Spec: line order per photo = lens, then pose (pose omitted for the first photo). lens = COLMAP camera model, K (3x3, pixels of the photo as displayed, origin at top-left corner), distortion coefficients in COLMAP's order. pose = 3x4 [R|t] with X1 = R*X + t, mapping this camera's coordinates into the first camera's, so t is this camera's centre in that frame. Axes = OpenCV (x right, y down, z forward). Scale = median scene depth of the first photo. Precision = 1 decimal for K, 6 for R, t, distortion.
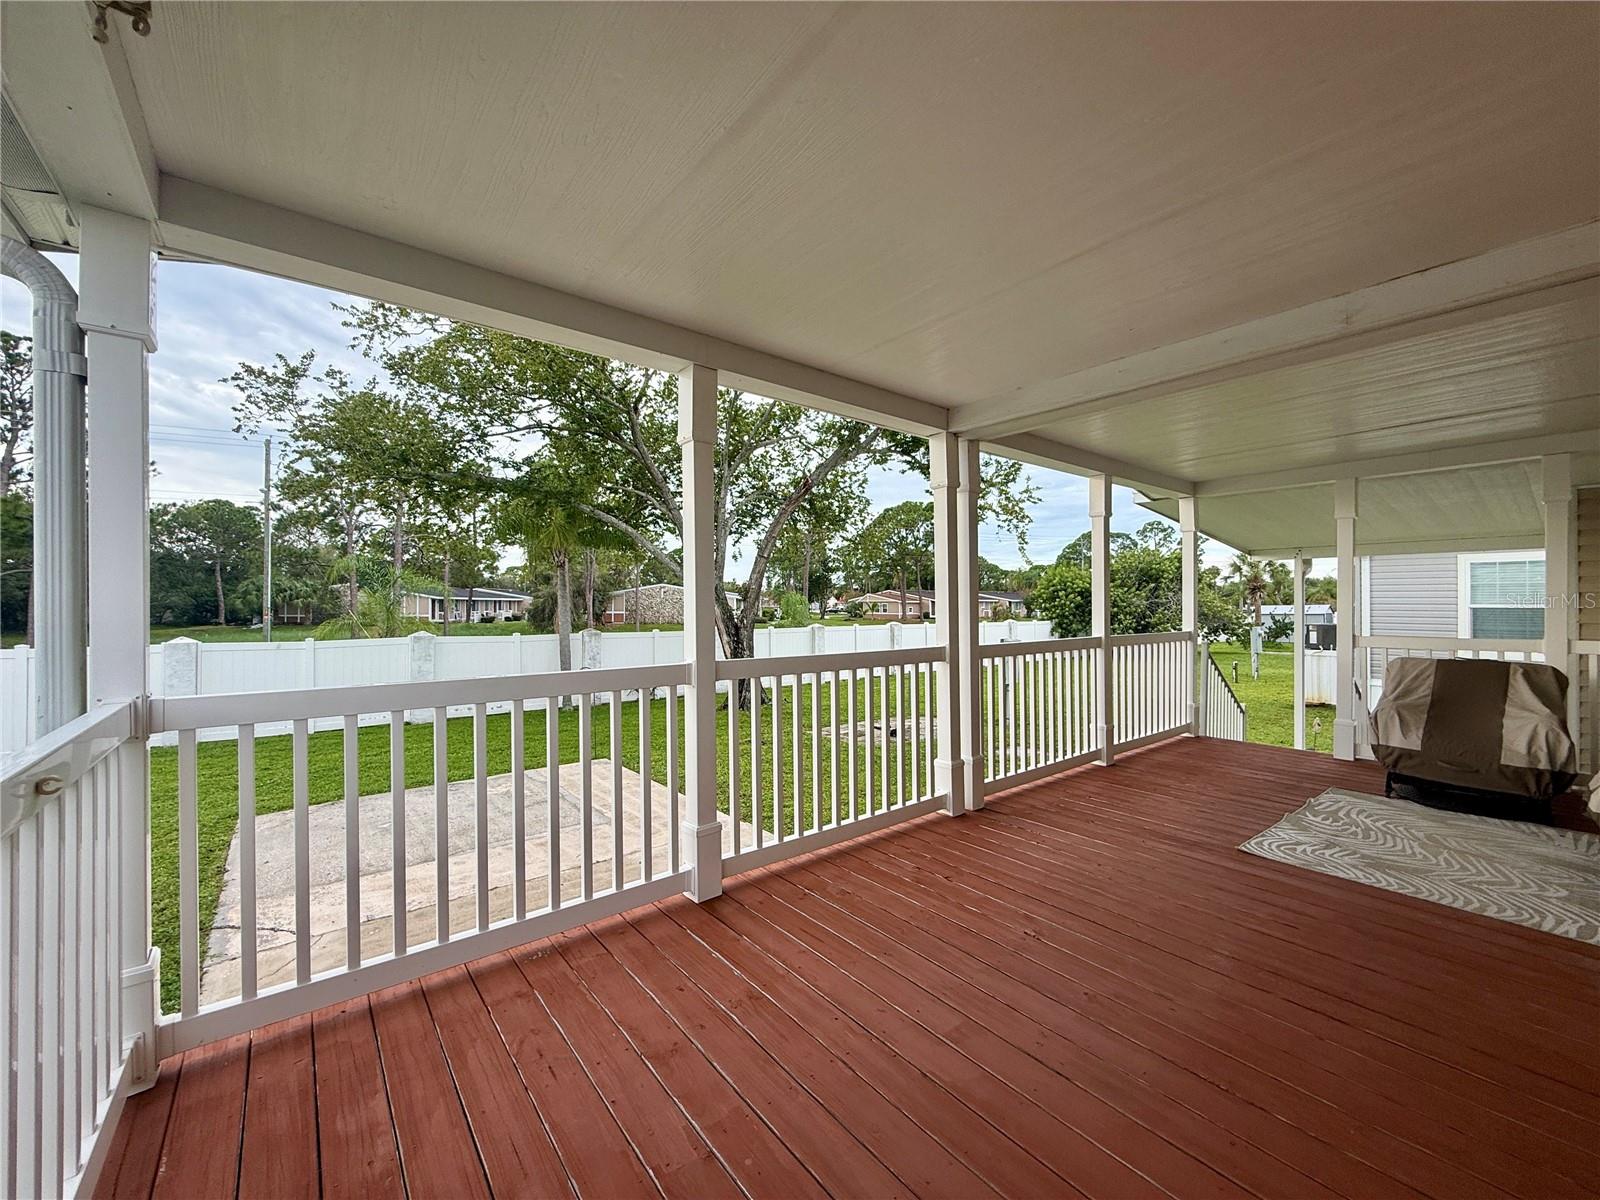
lens RADIAL K [[637.7, 0, 802.0], [0, 637.7, 600.7], [0, 0, 1]] dist [-0.000738, -0.000404]
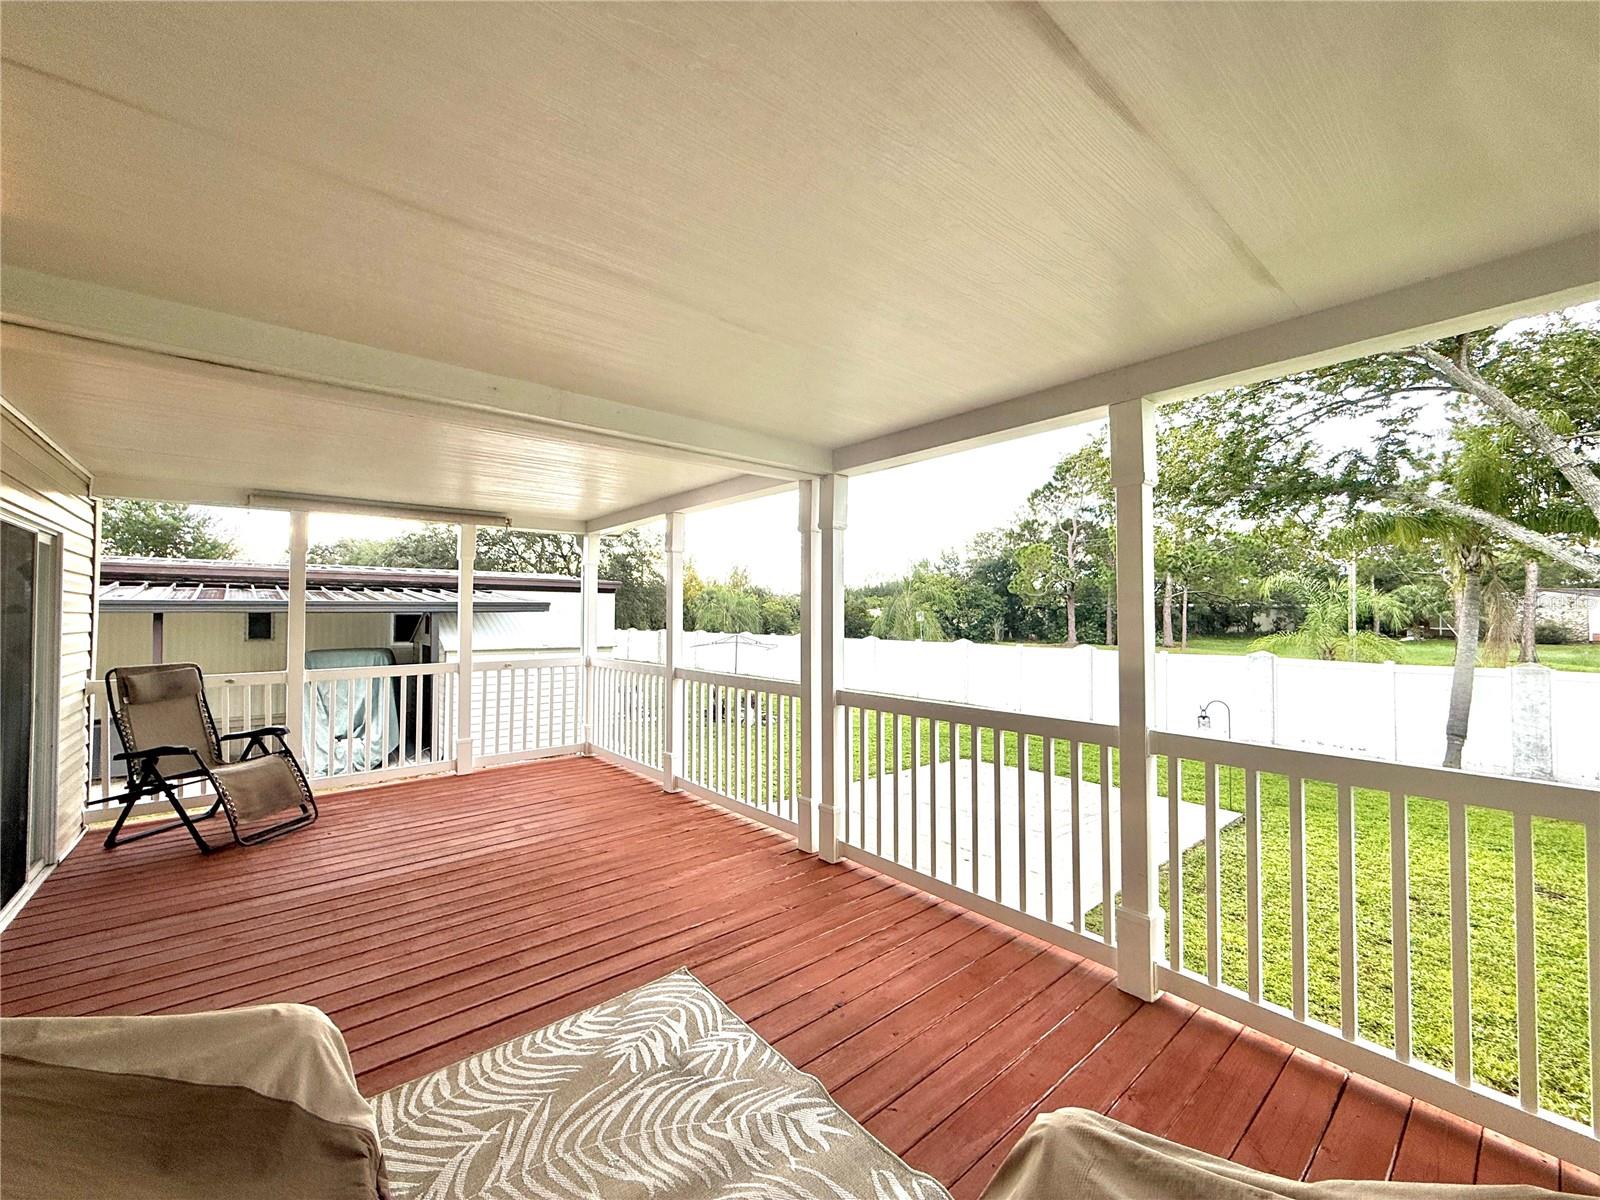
lens RADIAL K [[637.7, 0, 800.7], [0, 637.7, 598.4], [0, 0, 1]] dist [-0.000738, -0.000404]
pose [[0.023182, -0.017821, -0.999572, 1.405384], [0.000414, 0.999841, -0.017817, -0.056714], [0.999731, -0.000001, 0.023185, 1.062533]]
